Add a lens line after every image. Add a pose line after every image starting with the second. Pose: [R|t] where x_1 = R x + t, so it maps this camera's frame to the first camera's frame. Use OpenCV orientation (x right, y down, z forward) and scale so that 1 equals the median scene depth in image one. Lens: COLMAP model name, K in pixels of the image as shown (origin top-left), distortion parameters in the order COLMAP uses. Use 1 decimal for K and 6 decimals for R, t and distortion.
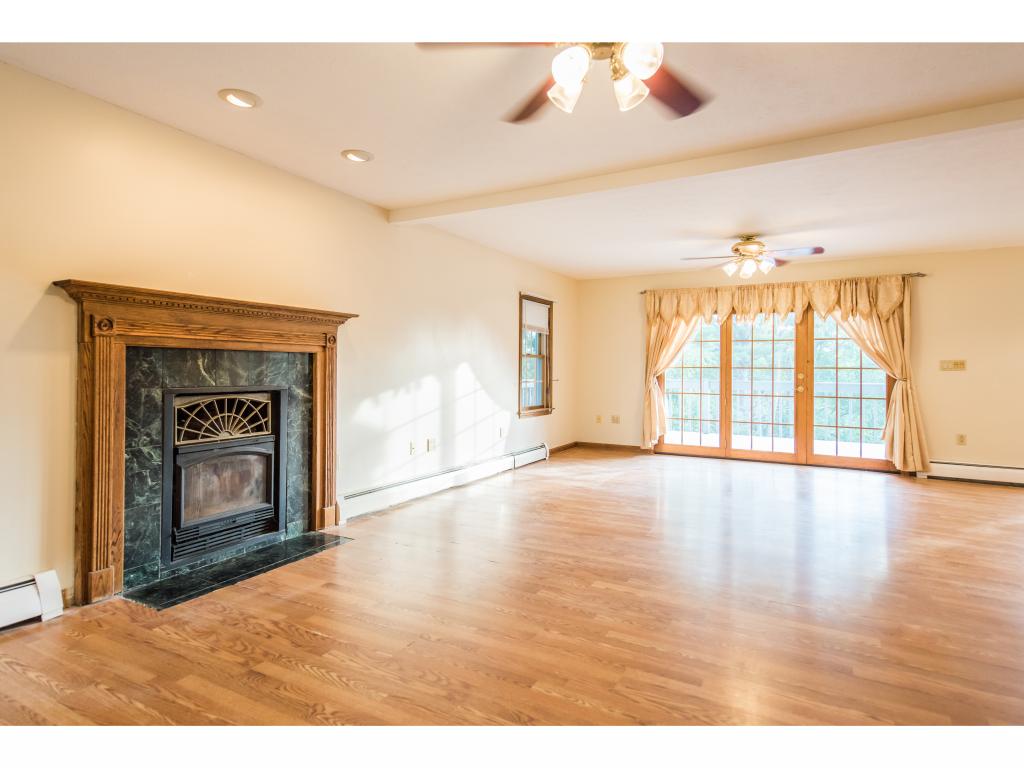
lens RADIAL K [[575.2, 0, 510.4], [0, 575.2, 365.3], [0, 0, 1]] dist [0.022468, 0.000628]
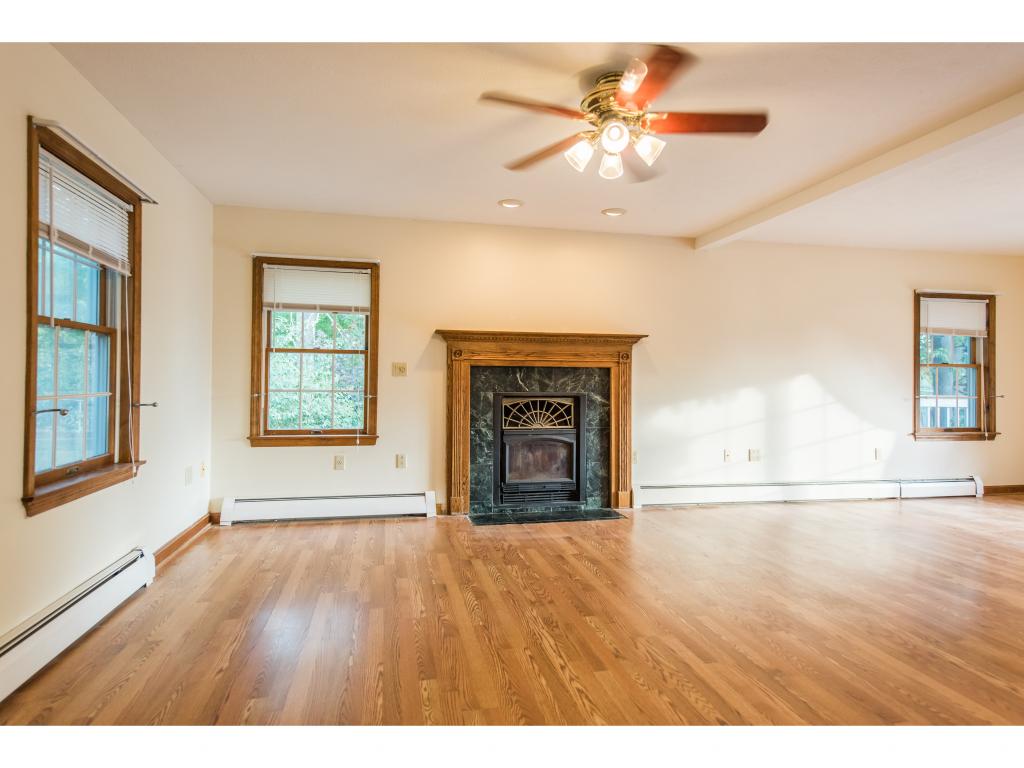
lens RADIAL K [[575.2, 0, 510.4], [0, 575.2, 365.3], [0, 0, 1]] dist [0.022468, 0.000628]
pose [[0.672090, -0.019861, -0.740203, 0.517394], [0.002156, 0.999688, -0.024866, 0.005270], [0.740466, 0.015117, 0.671924, -0.018054]]
